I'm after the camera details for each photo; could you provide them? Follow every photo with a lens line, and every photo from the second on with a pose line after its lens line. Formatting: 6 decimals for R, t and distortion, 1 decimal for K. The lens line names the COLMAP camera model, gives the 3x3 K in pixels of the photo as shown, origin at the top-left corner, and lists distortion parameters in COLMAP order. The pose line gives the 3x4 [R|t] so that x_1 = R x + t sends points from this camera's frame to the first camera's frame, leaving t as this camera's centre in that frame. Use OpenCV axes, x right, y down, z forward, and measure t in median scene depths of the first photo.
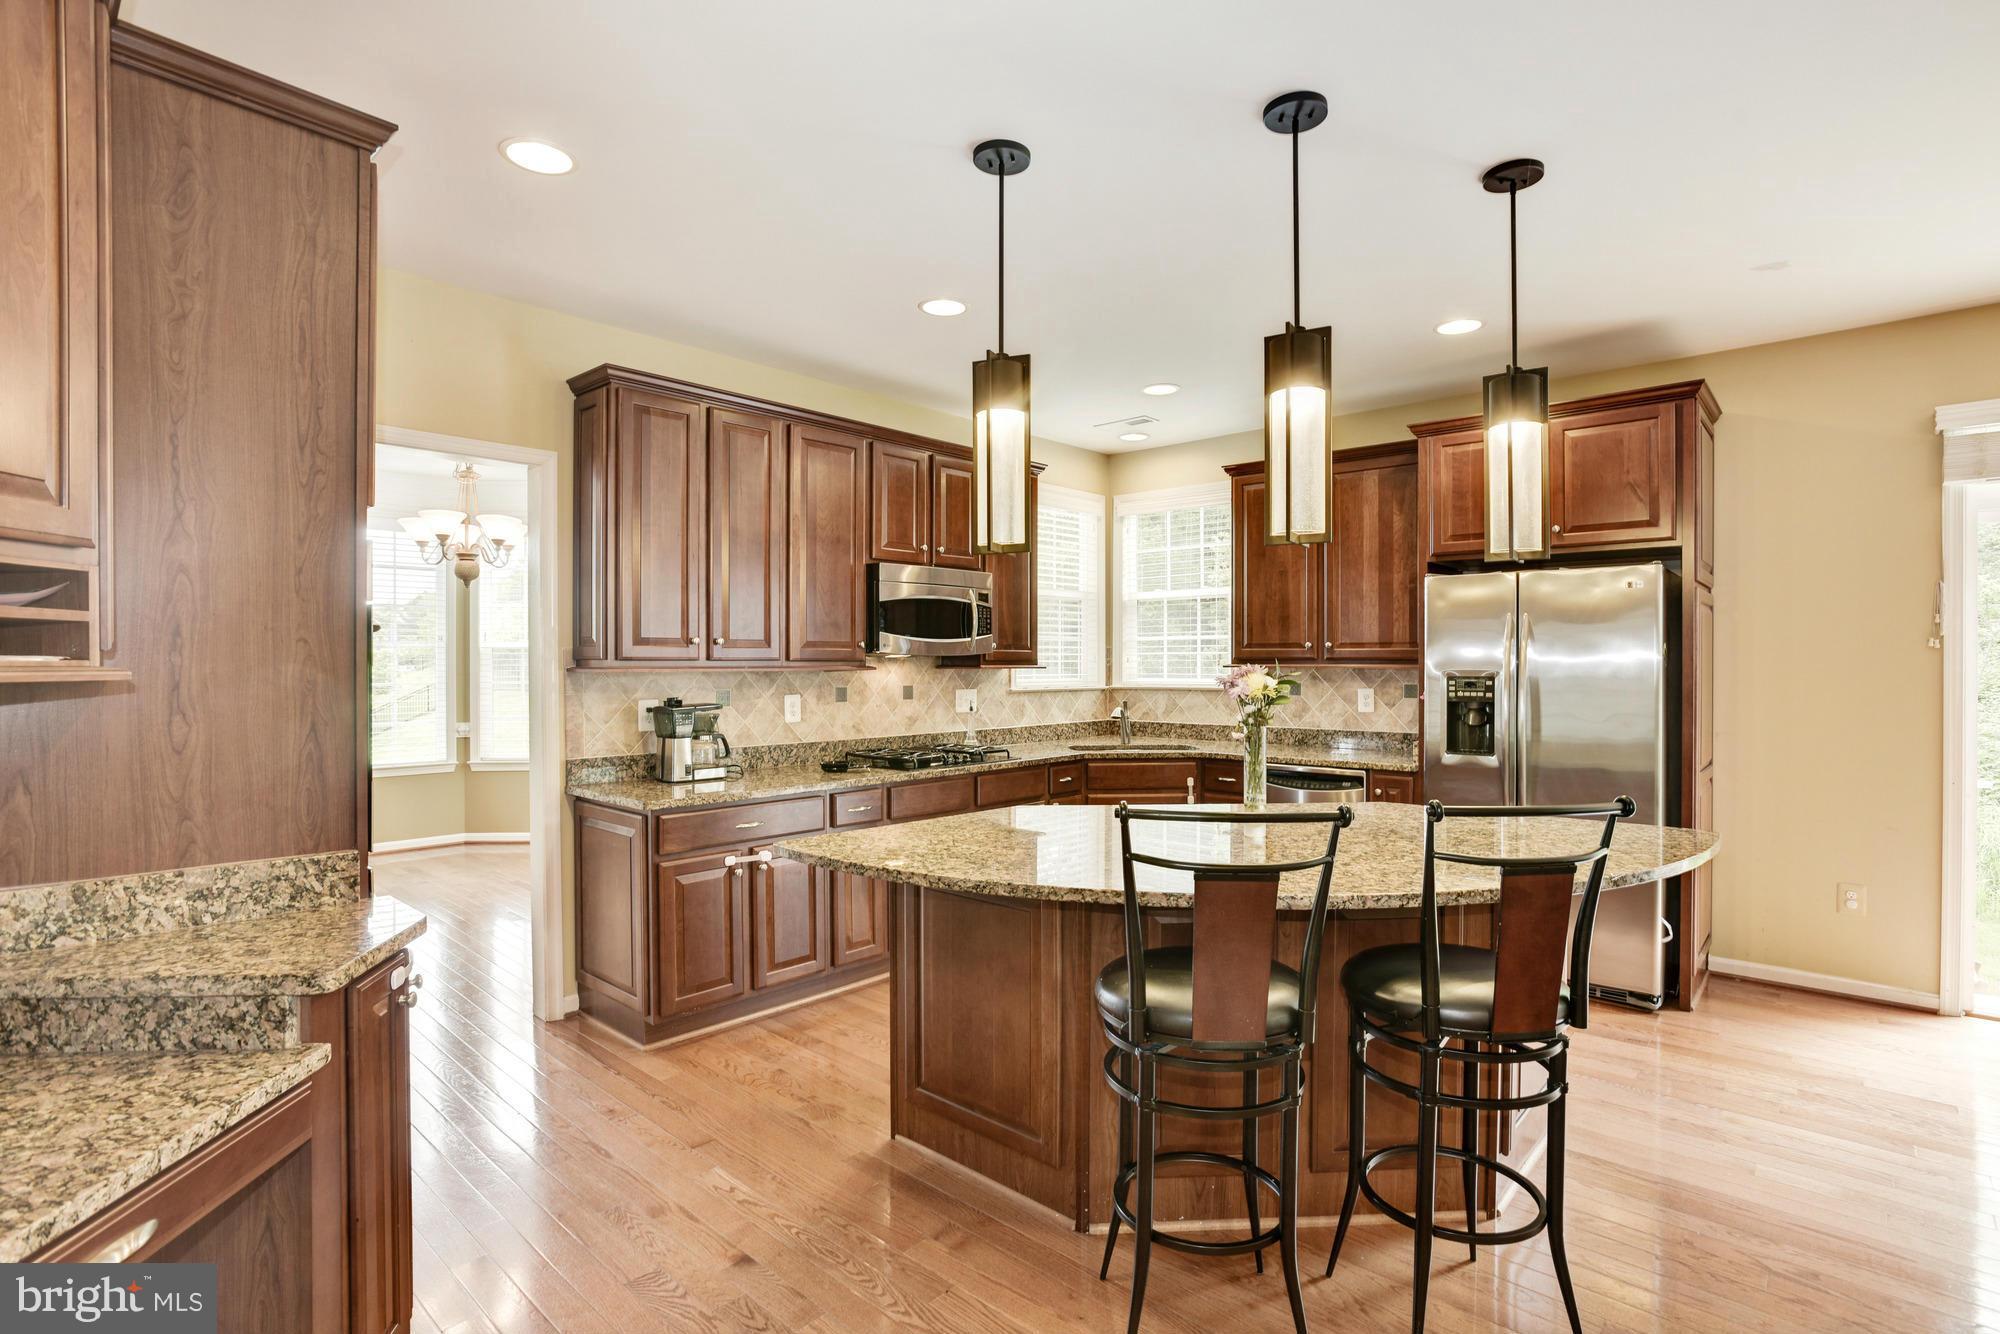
lens RADIAL K [[943.9, 0, 1000.0], [0, 943.9, 667.0], [0, 0, 1]] dist [-0.061096, 0.035255]
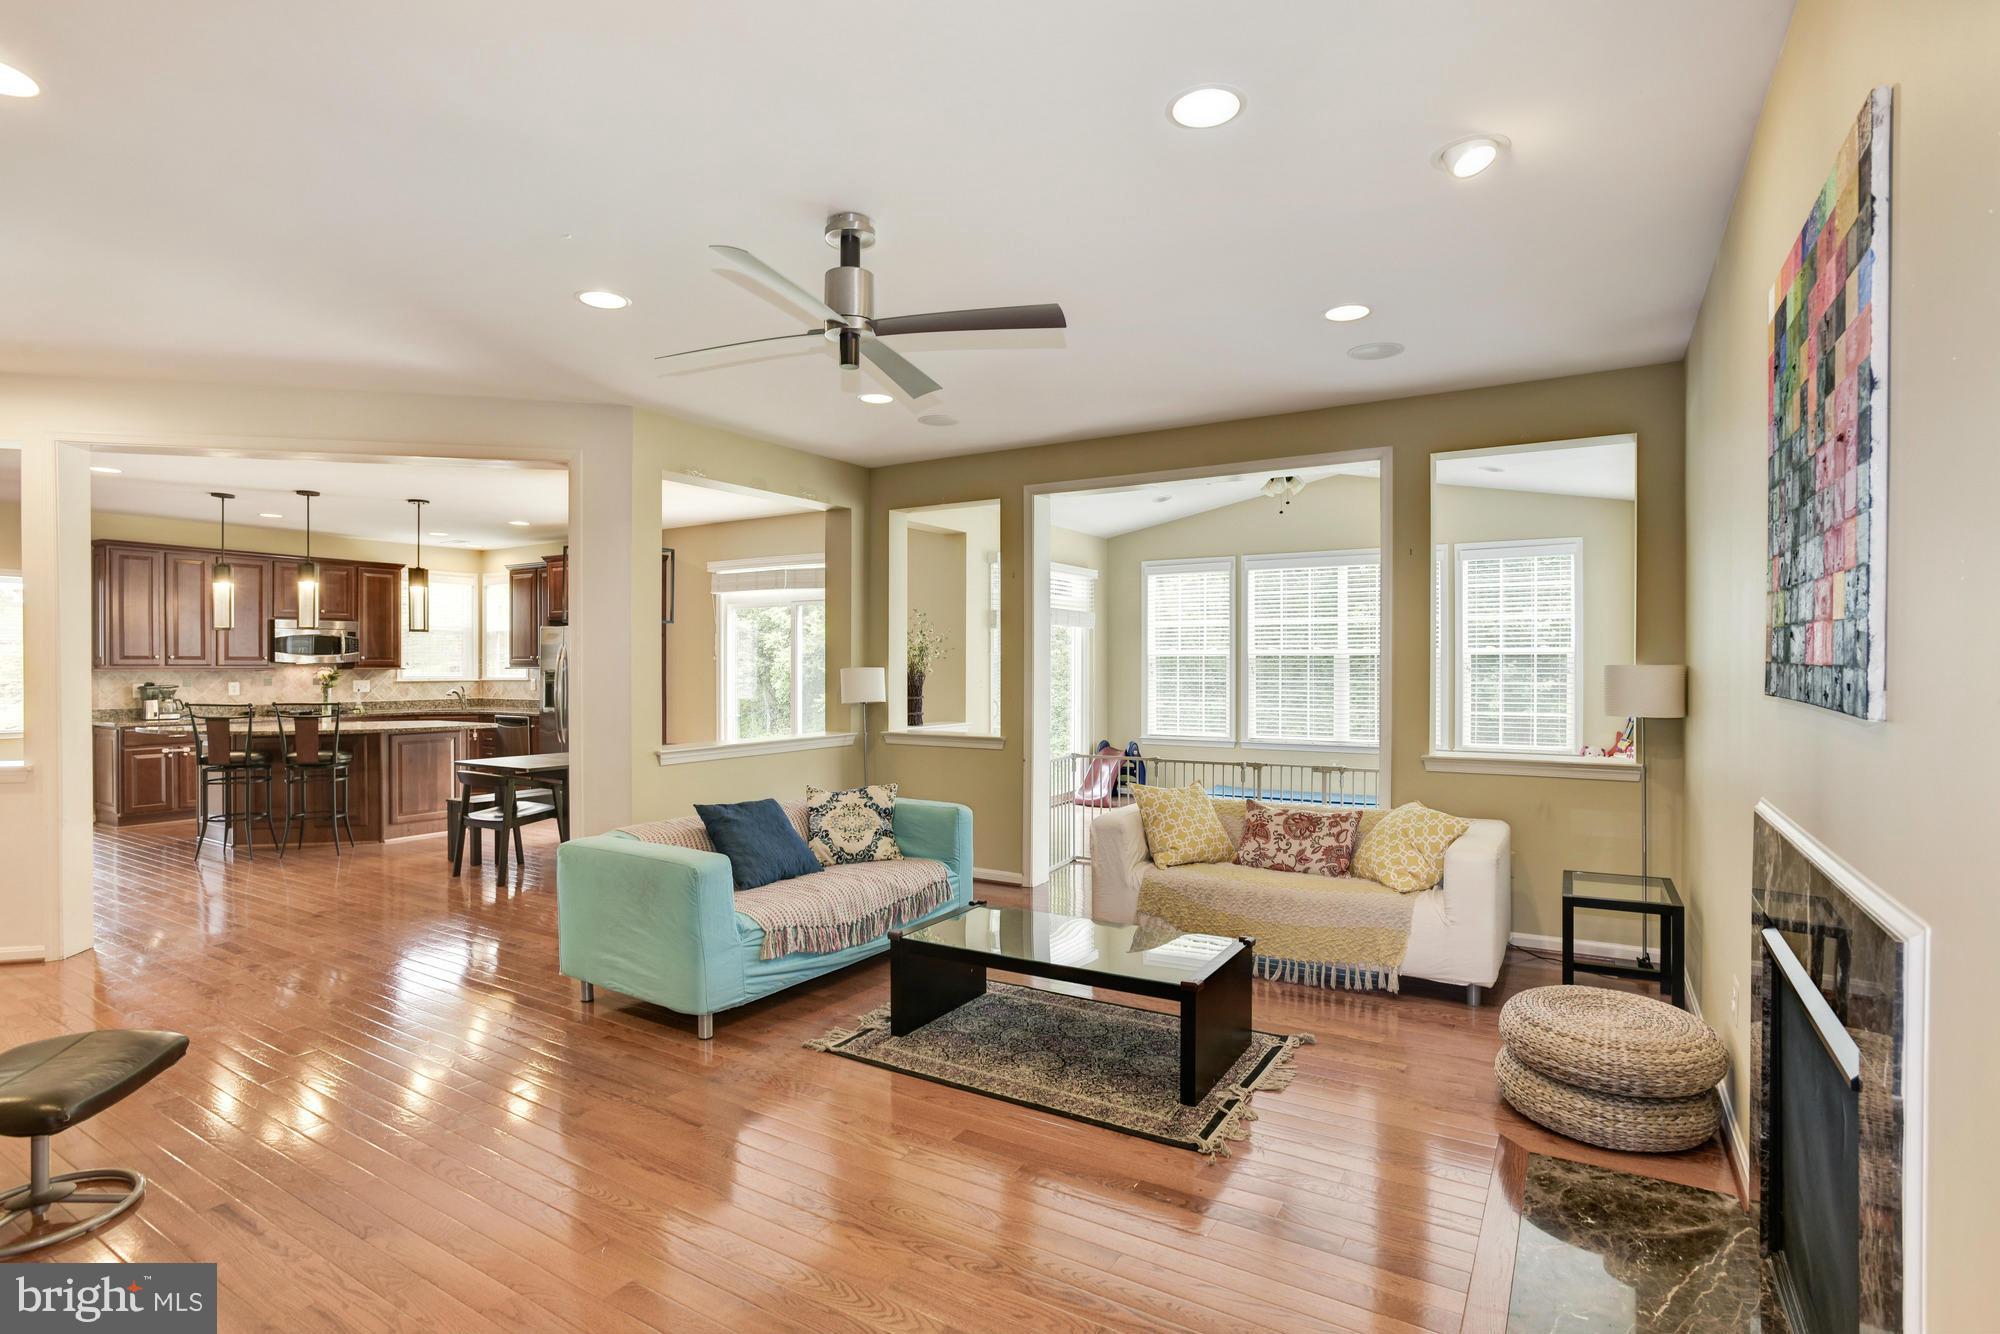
lens RADIAL K [[942.9, 0, 1000.0], [0, 942.9, 667.0], [0, 0, 1]] dist [-0.041275, 0.013803]
pose [[0.979707, -0.000232, 0.200436, 1.027942], [0.000928, 0.999994, -0.003376, 0.005087], [-0.200434, 0.003493, 0.979701, -1.327900]]
